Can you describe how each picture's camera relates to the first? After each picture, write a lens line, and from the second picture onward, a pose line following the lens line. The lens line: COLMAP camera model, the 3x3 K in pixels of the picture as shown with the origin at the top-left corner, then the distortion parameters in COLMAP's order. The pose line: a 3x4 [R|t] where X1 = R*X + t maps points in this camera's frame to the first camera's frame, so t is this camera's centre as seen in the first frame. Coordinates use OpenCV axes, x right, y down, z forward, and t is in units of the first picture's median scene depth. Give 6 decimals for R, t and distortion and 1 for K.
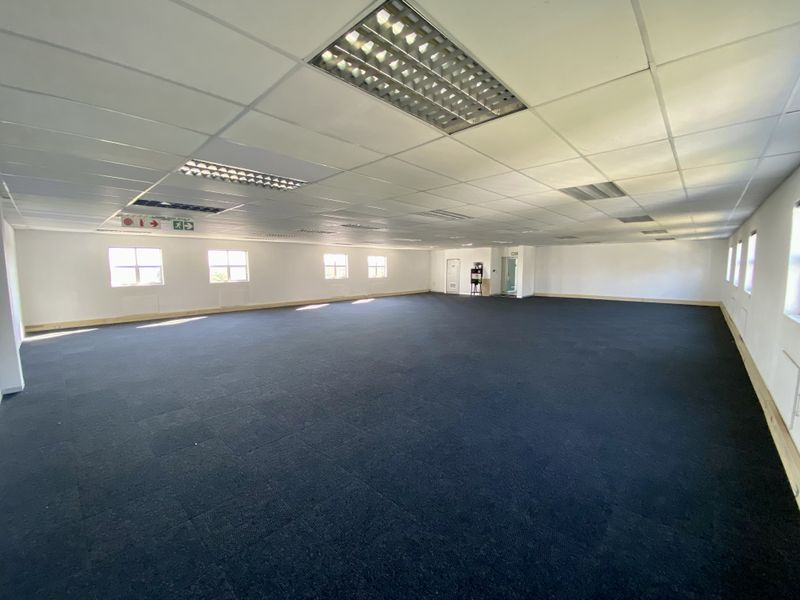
lens RADIAL K [[325.3, 0, 397.2], [0, 325.3, 301.5], [0, 0, 1]] dist [0.026039, -0.021451]
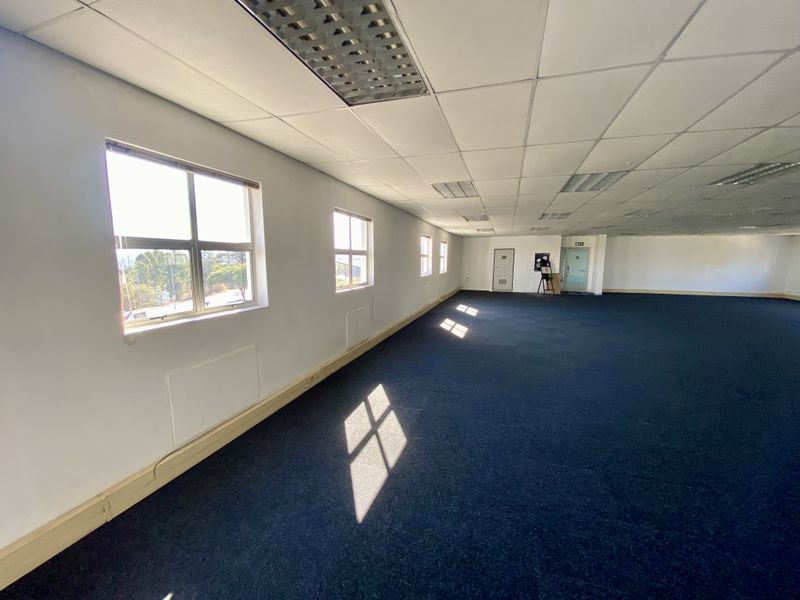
lens RADIAL K [[323.7, 0, 398.0], [0, 323.7, 301.5], [0, 0, 1]] dist [0.054501, -0.037635]
pose [[0.905675, -0.044876, 0.421591, -0.456410], [0.035007, 0.998902, 0.031124, -0.038196], [-0.422525, -0.013430, 0.906252, 0.414136]]
